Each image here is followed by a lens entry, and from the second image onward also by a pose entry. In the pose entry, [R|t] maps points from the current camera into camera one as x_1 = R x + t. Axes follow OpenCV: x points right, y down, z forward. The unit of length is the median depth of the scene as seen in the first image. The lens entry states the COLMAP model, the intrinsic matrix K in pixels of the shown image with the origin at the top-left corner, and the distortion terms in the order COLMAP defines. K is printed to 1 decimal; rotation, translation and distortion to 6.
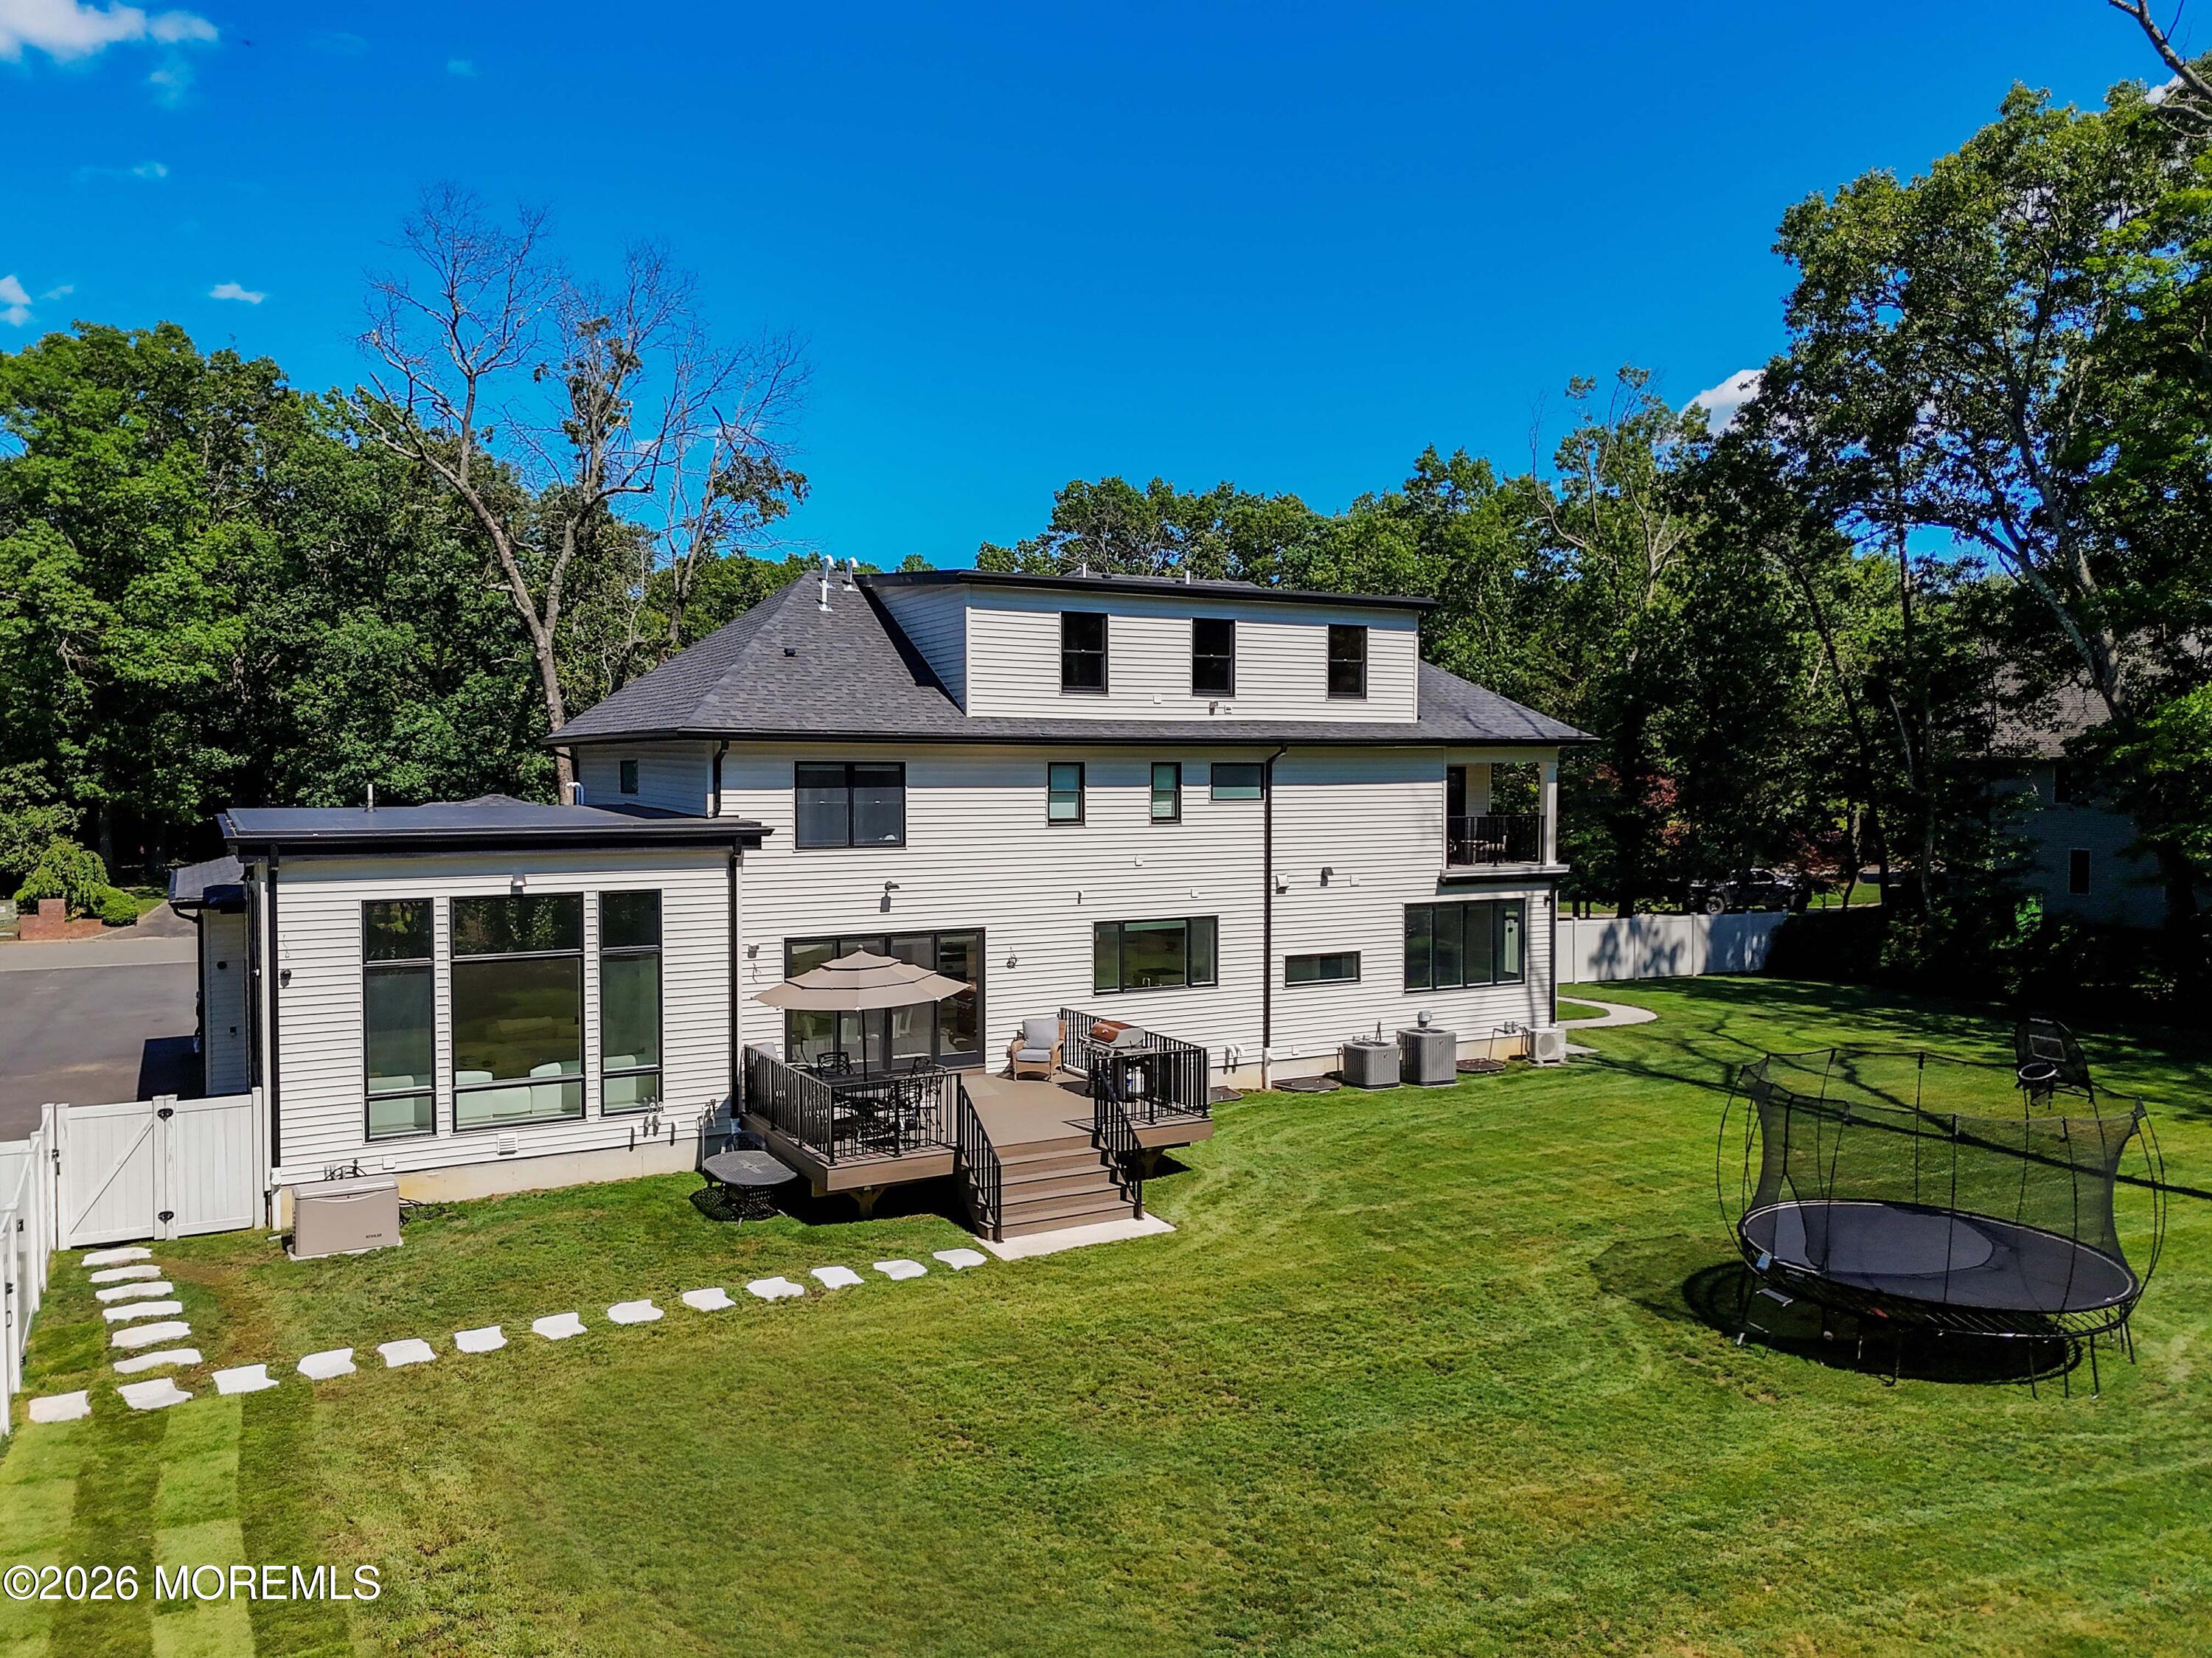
lens RADIAL K [[1618.3, 0, 1097.1], [0, 1618.3, 839.1], [0, 0, 1]] dist [0.111760, -0.127719]
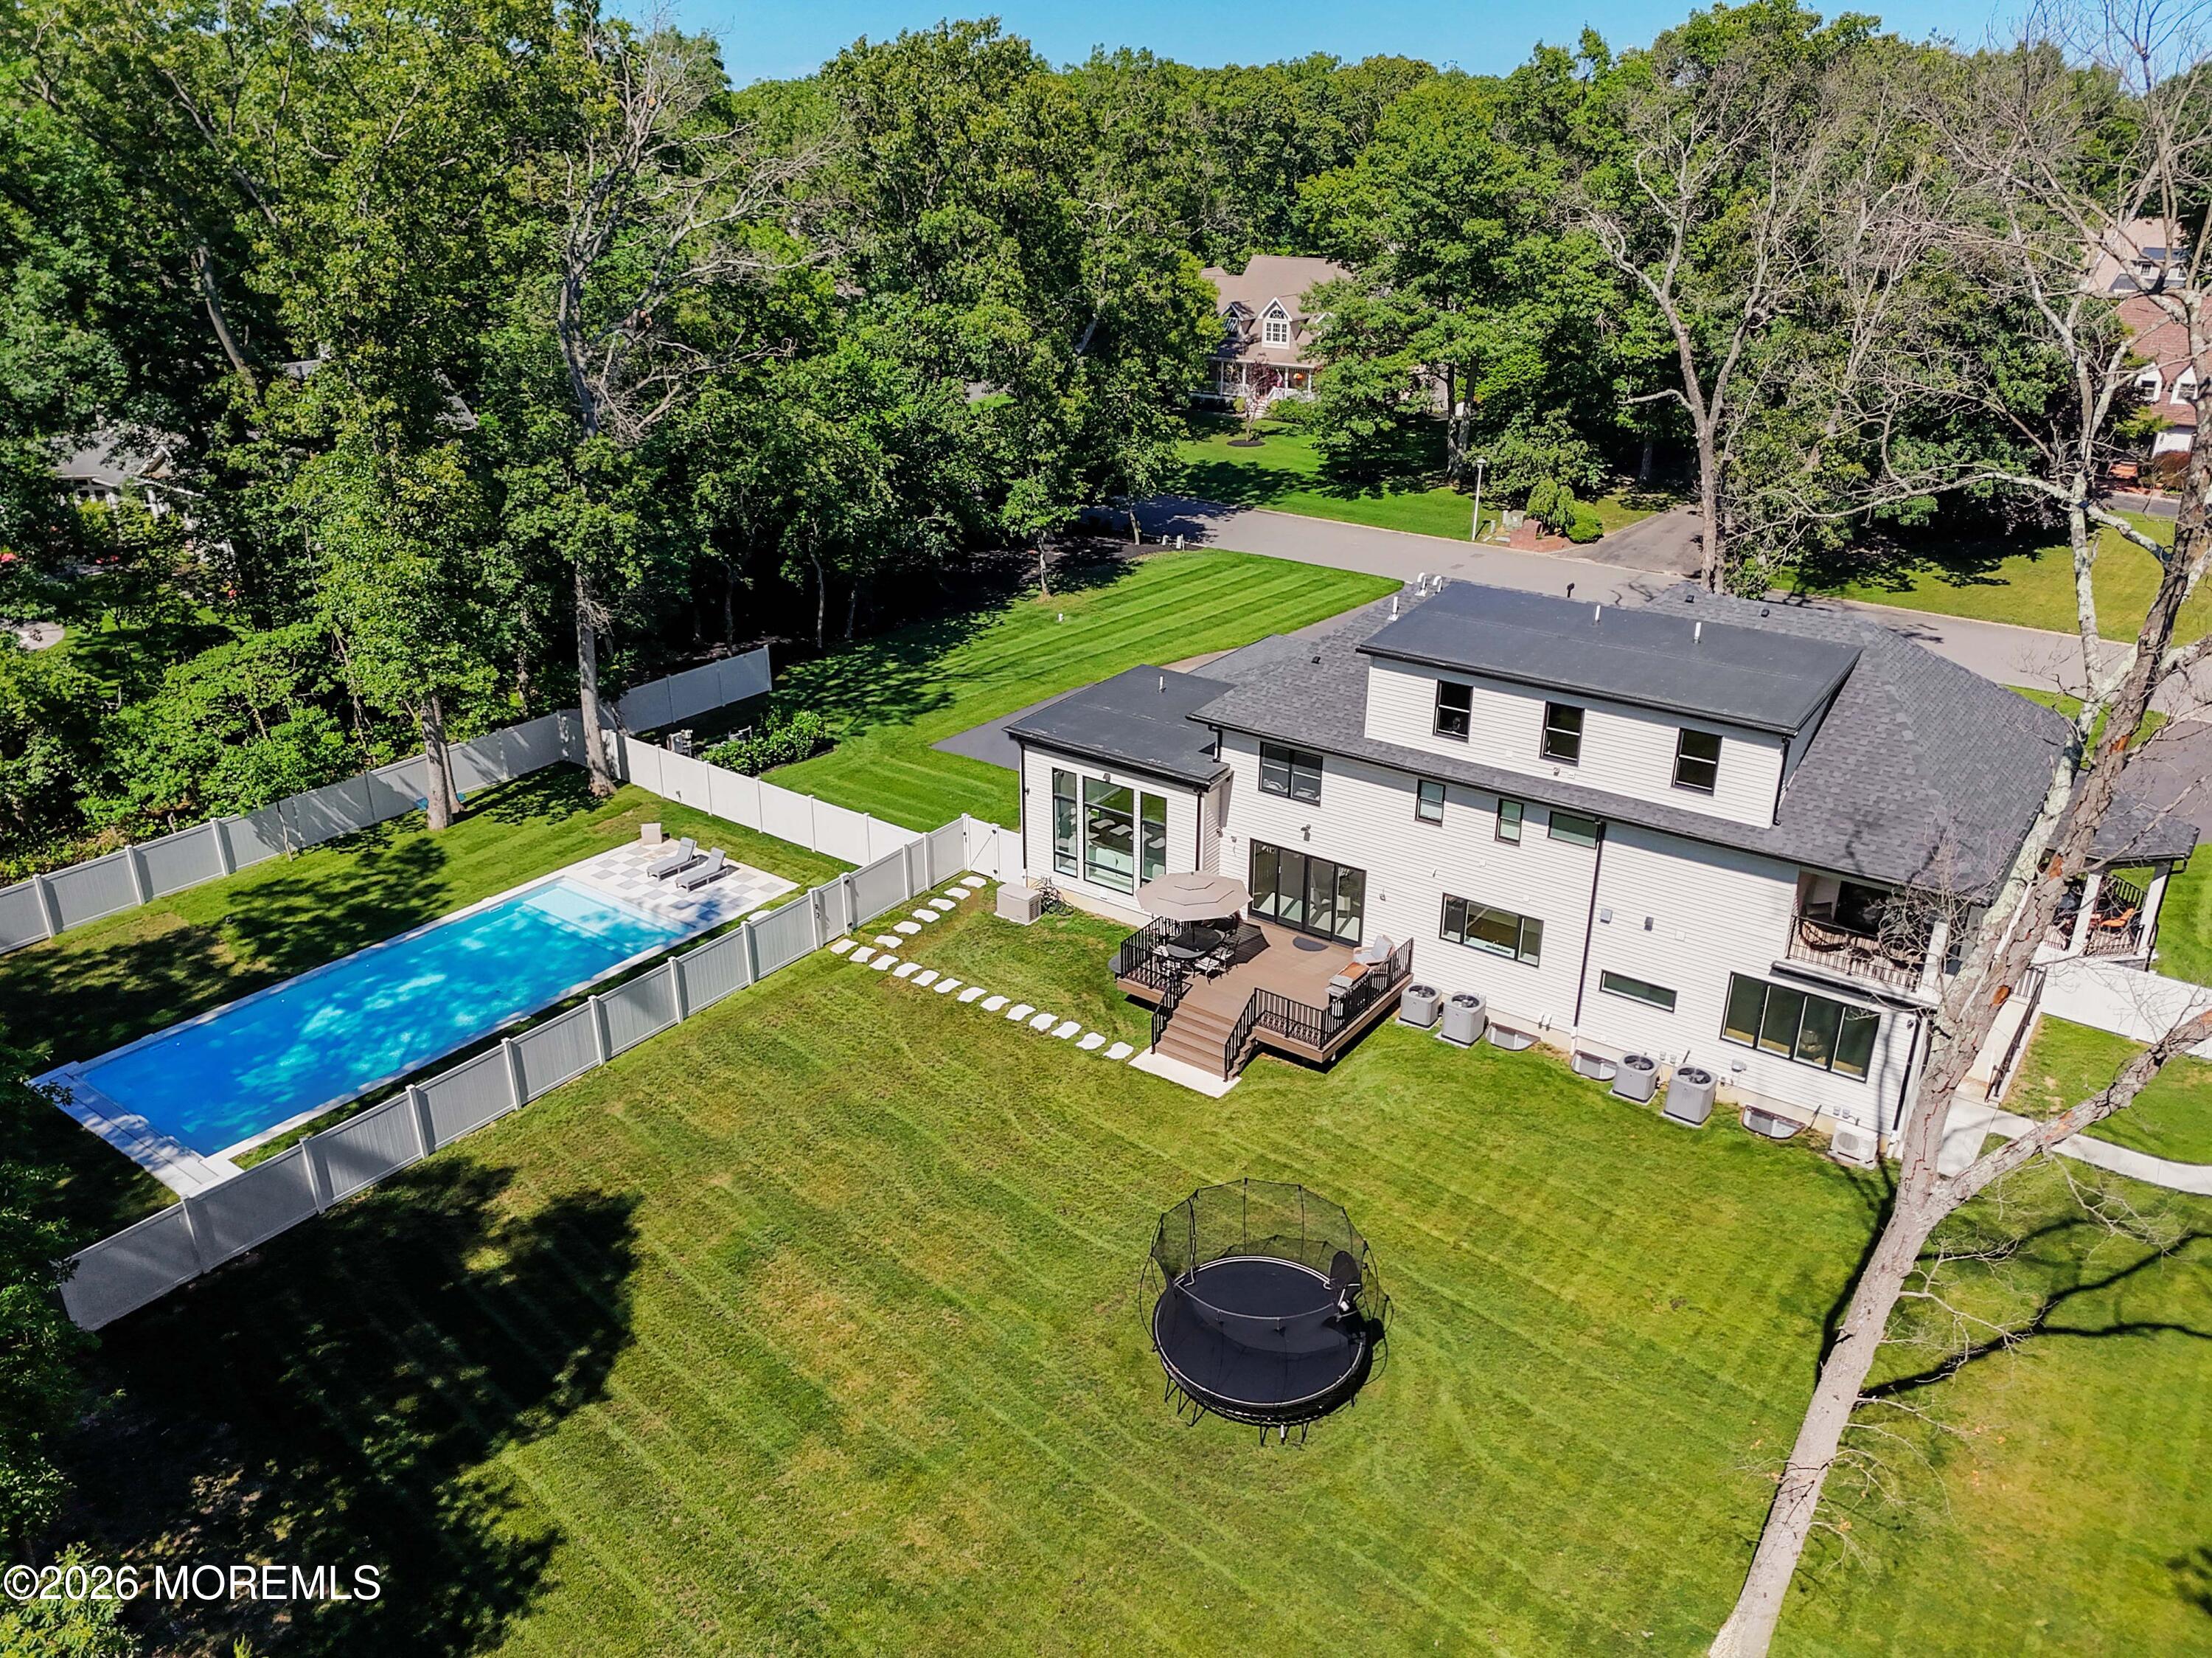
lens RADIAL K [[1618.7, 0, 1097.1], [0, 1618.7, 839.1], [0, 0, 1]] dist [0.111760, -0.127719]
pose [[0.415090, 0.367706, -0.832161, 1.022385], [-0.037567, 0.920831, 0.388147, -0.523058], [0.909004, -0.129854, 0.396042, 0.168082]]
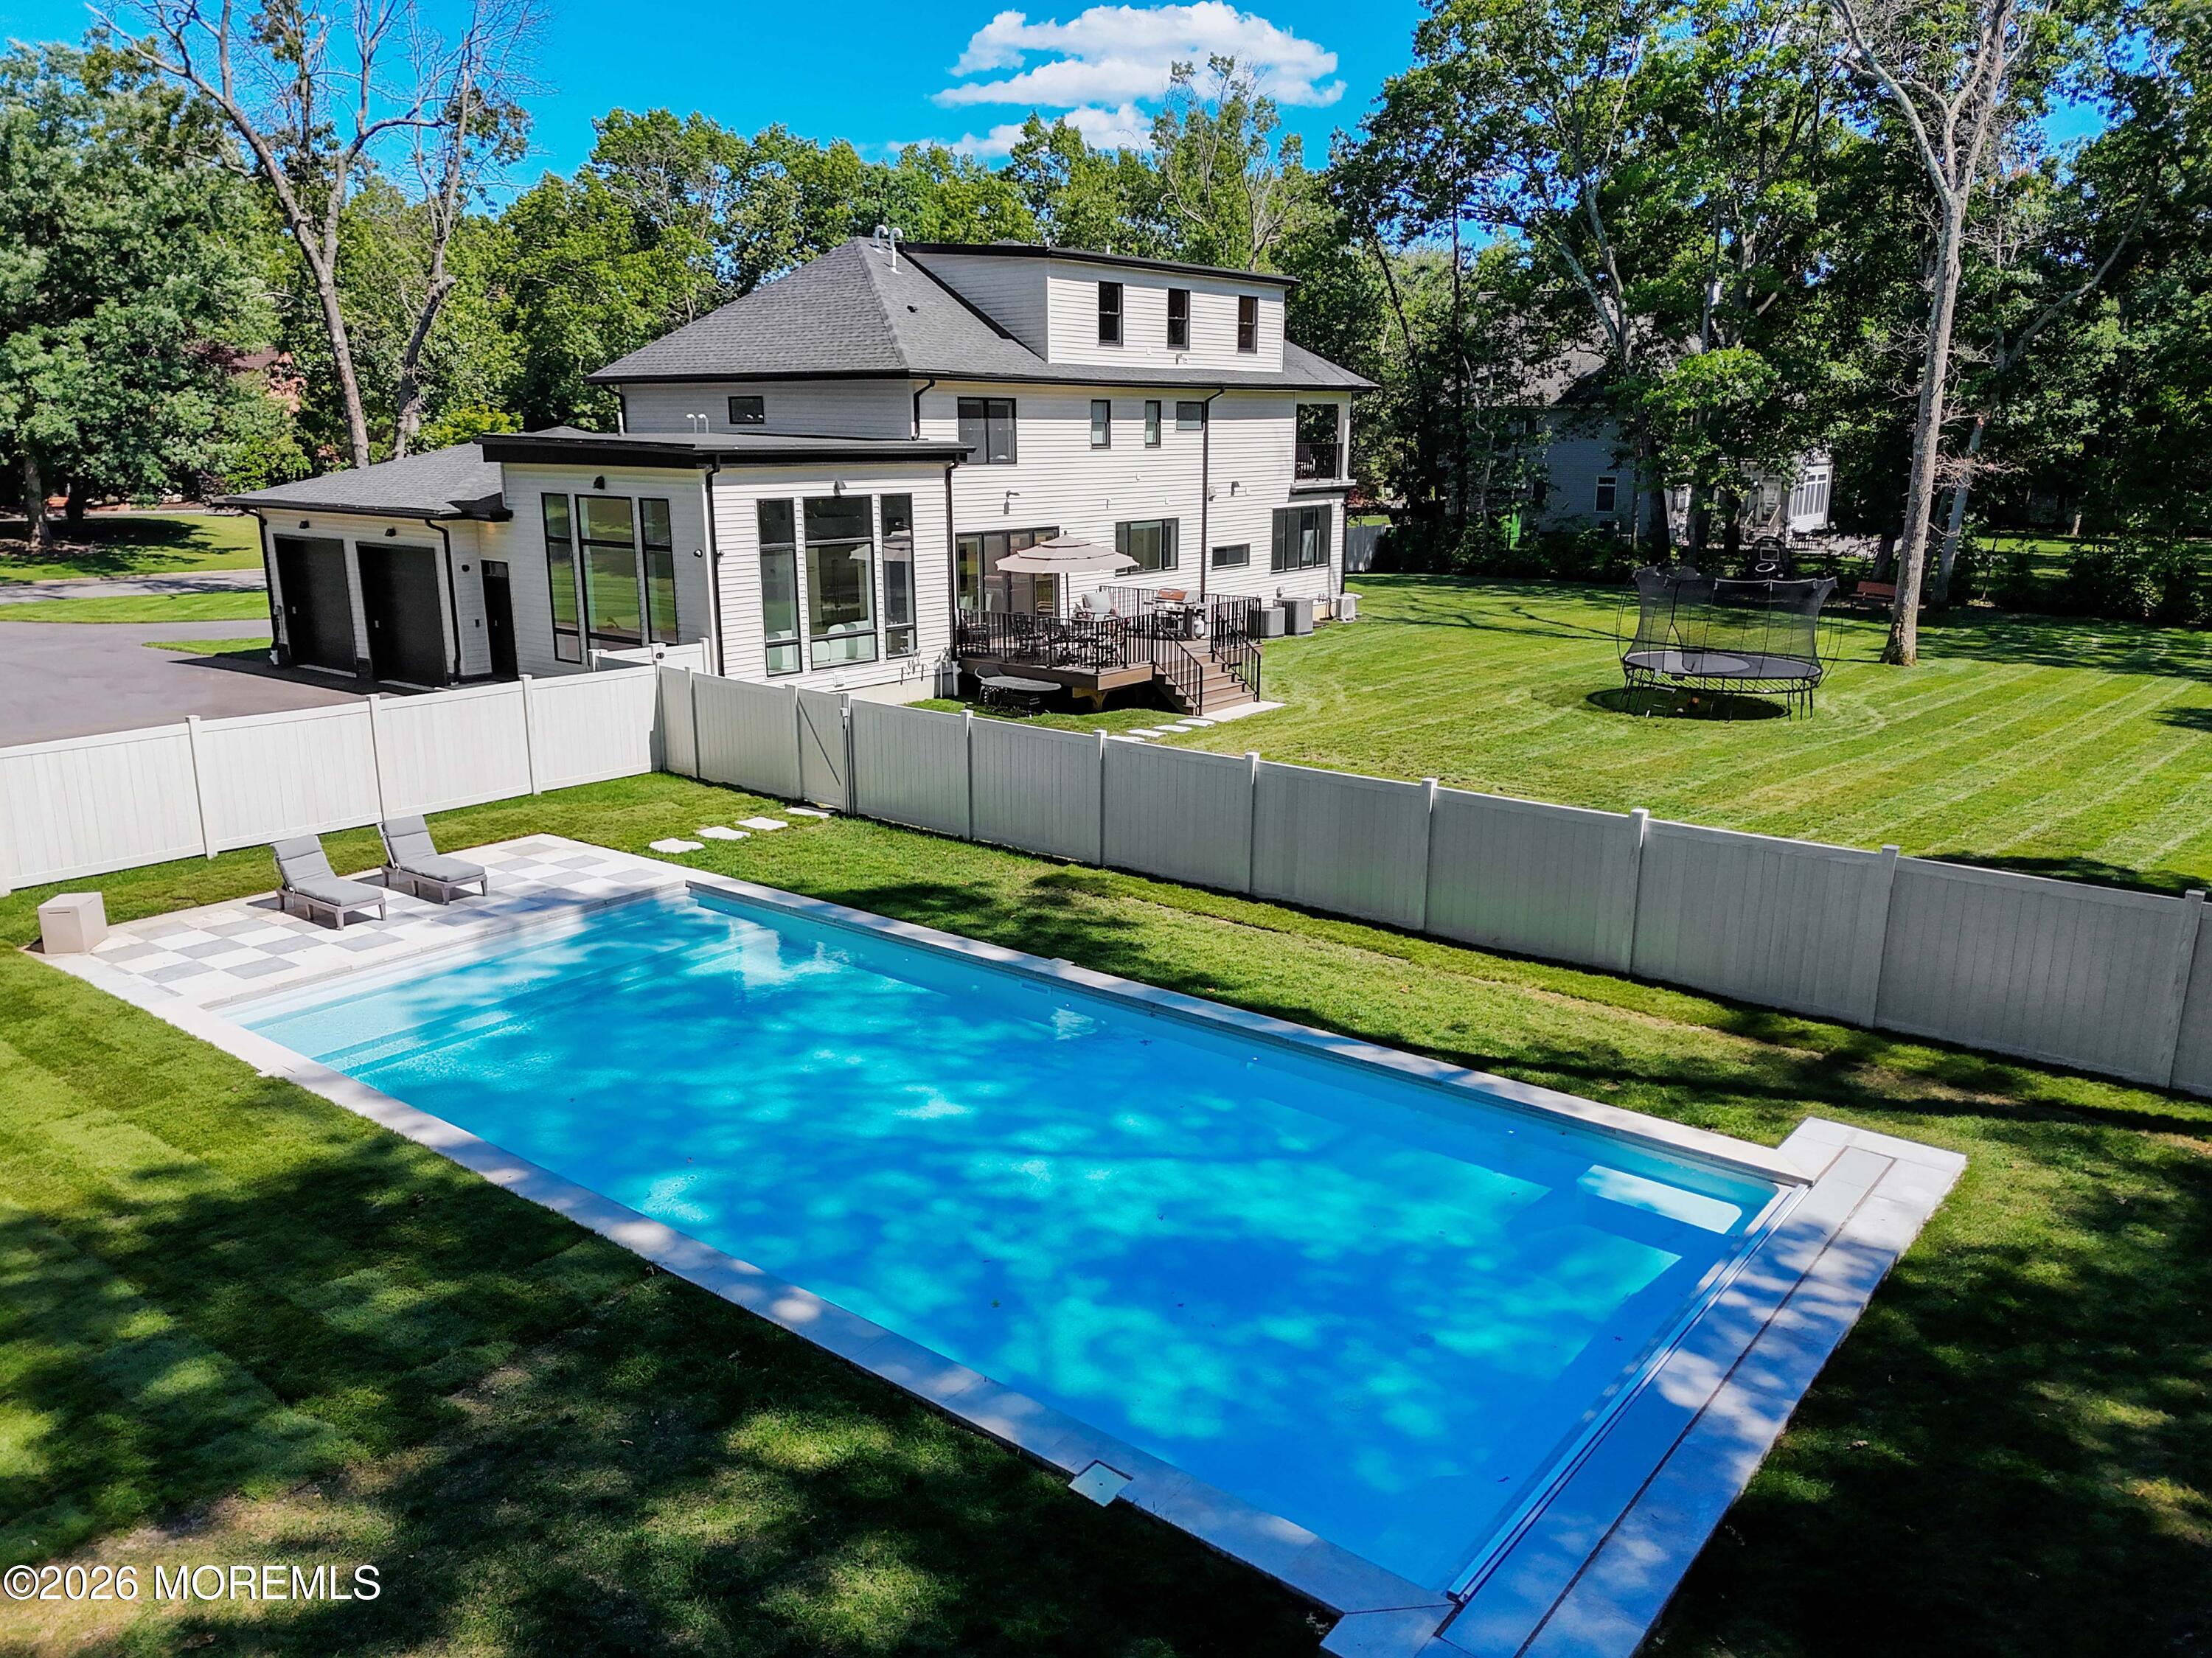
lens RADIAL K [[1618.3, 0, 1097.1], [0, 1618.3, 839.1], [0, 0, 1]] dist [0.111760, -0.127719]
pose [[0.925095, -0.094437, 0.367806, -0.542150], [0.018494, 0.978638, 0.204757, 0.031638], [-0.379285, -0.182617, 0.907080, -0.291207]]
